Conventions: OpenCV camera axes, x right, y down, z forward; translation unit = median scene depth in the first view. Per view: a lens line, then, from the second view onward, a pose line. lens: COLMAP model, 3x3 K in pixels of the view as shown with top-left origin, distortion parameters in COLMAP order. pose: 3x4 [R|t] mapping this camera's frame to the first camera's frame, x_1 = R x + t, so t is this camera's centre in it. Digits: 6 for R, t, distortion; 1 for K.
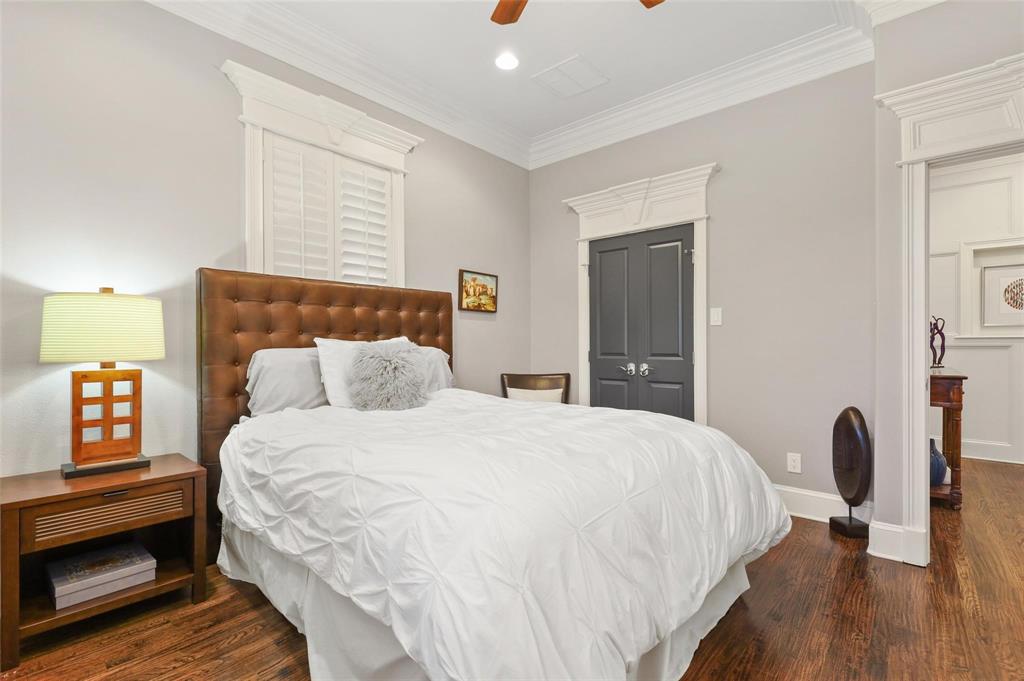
lens RADIAL K [[470.4, 0, 511.5], [0, 470.4, 341.0], [0, 0, 1]] dist [-0.000617, -0.001004]
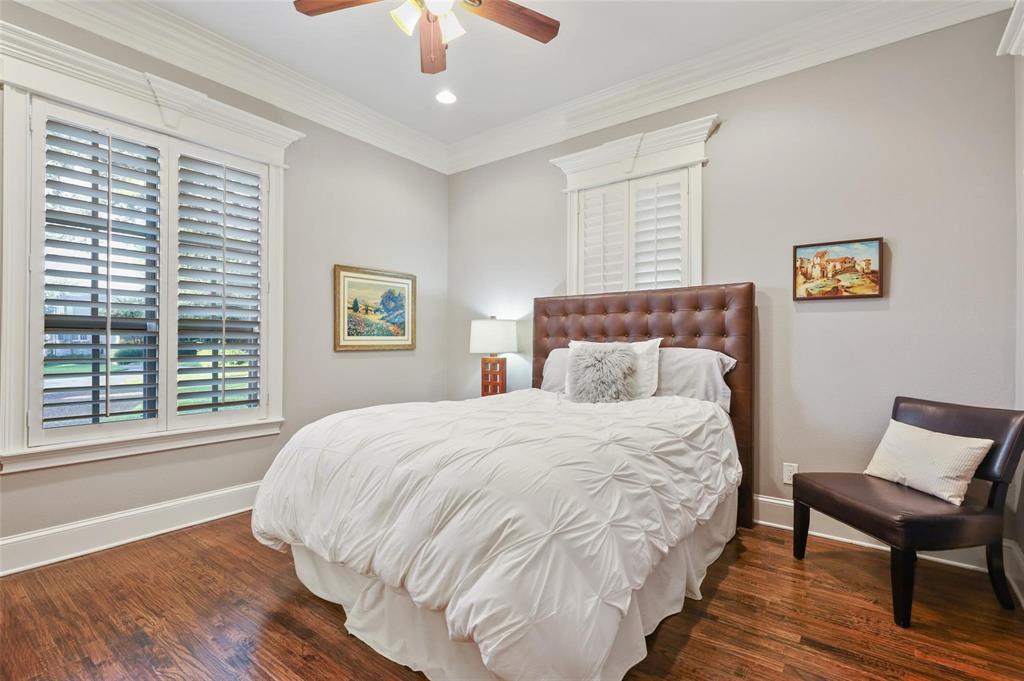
lens RADIAL K [[470.4, 0, 513.6], [0, 470.4, 344.5], [0, 0, 1]] dist [-0.000617, -0.001004]
pose [[0.080199, -0.006539, -0.996757, 0.665649], [-0.002224, 0.999975, -0.006739, 0.010968], [0.996776, 0.002757, 0.080182, 0.553856]]
